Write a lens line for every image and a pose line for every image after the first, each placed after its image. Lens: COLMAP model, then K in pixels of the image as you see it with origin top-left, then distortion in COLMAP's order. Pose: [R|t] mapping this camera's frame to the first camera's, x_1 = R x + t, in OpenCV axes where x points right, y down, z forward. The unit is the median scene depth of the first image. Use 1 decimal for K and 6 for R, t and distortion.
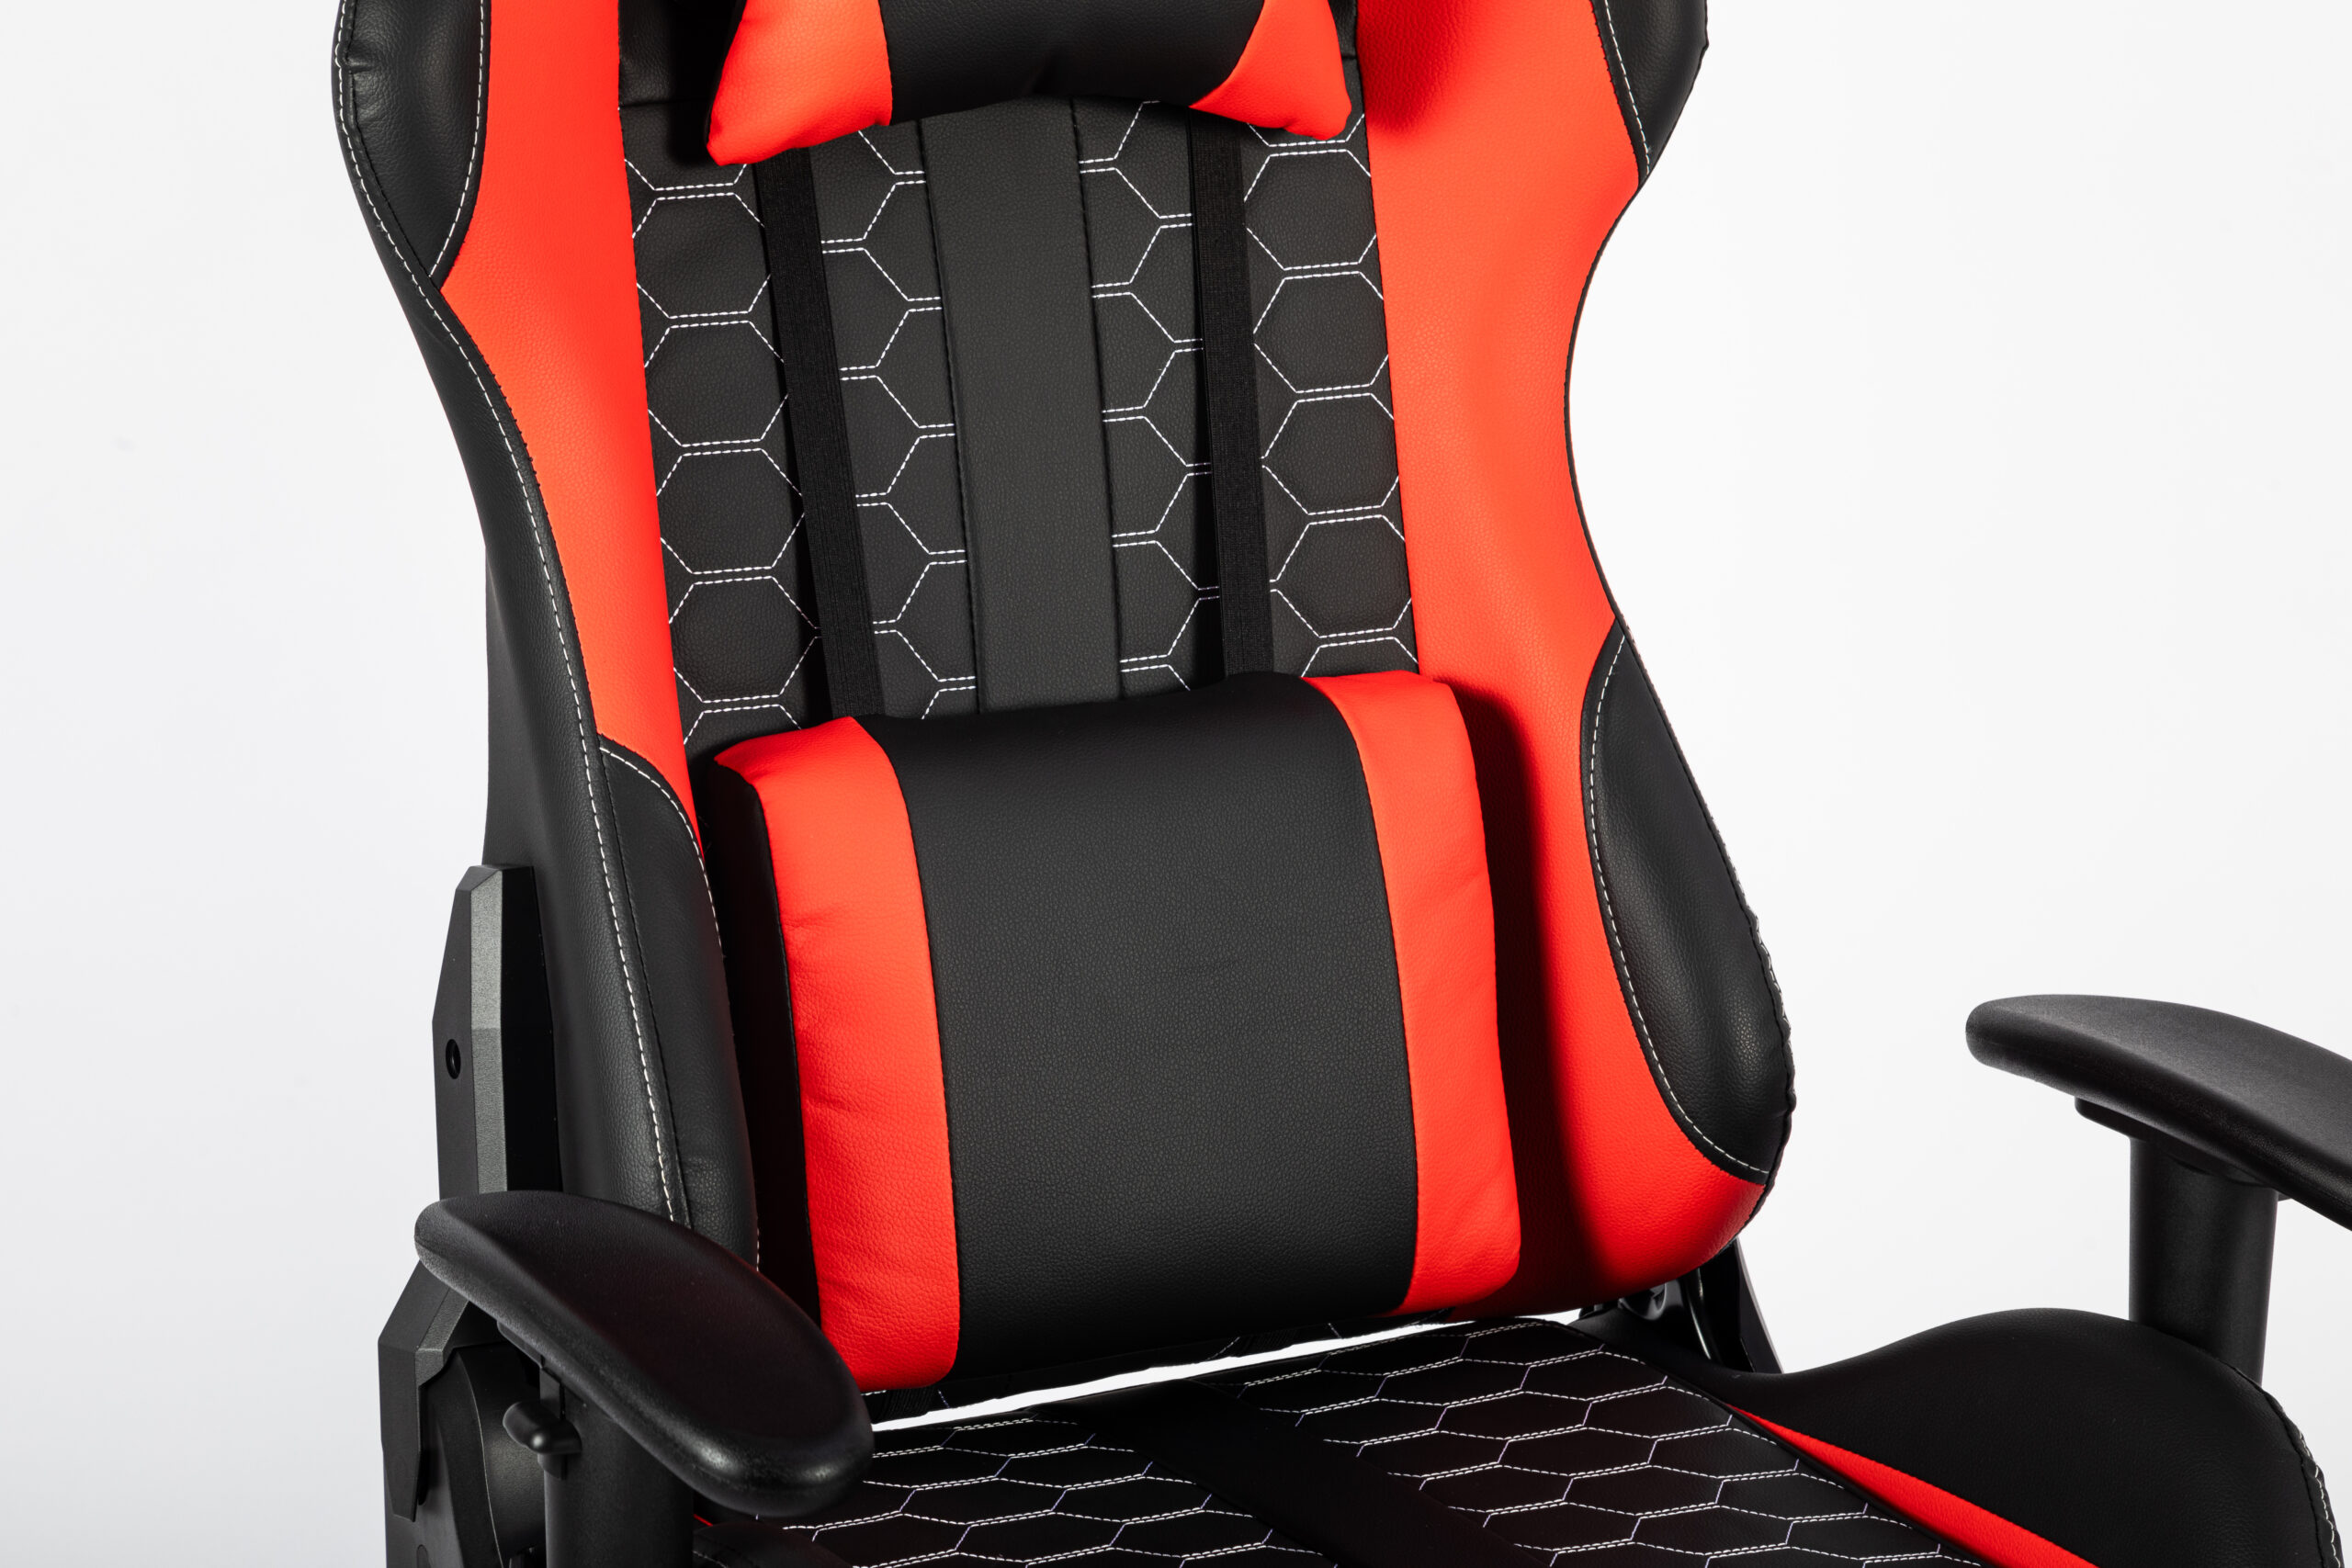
lens RADIAL K [[6553.2, 0, 1176.0], [0, 6553.2, 784.0], [0, 0, 1]] dist [-0.009572, 0.055849]
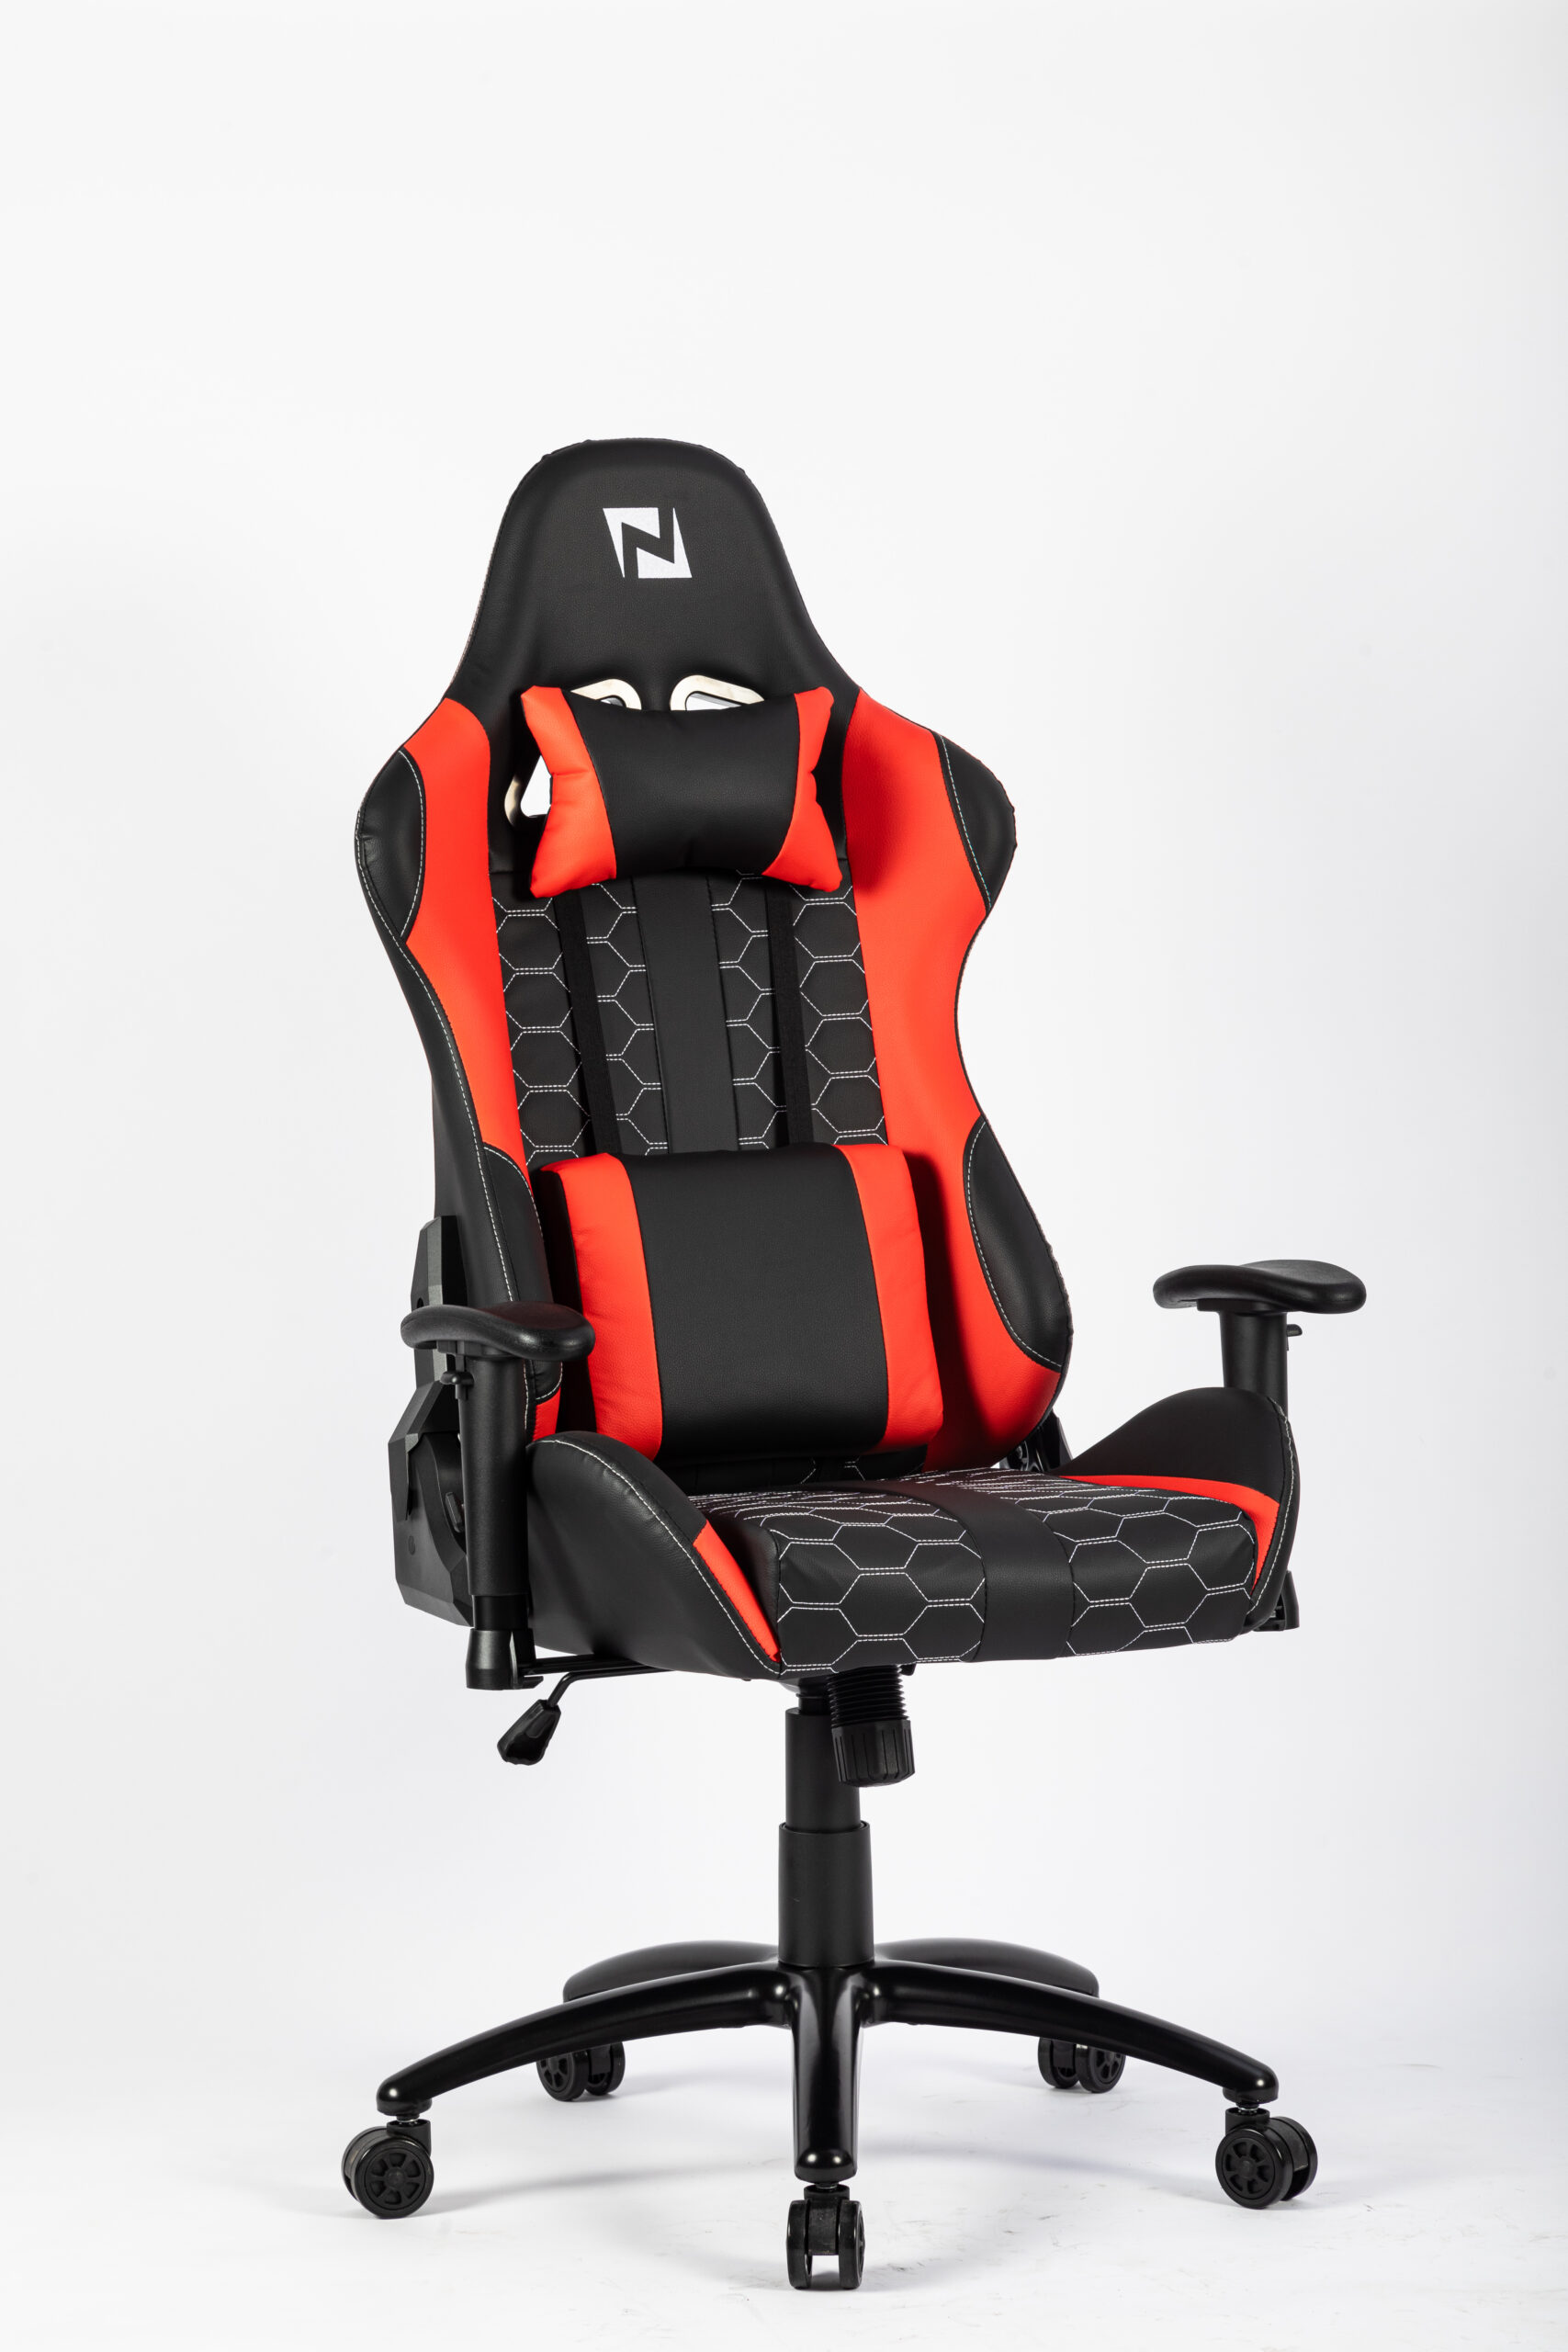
lens RADIAL K [[6146.1, 0, 784.0], [0, 6146.1, 1176.0], [0, 0, 1]] dist [-0.112436, 7.279337]
pose [[0.997209, -0.045307, -0.059336, 0.123093], [0.032238, 0.978204, -0.205126, 0.400208], [0.067336, 0.202641, 0.976935, -0.913281]]
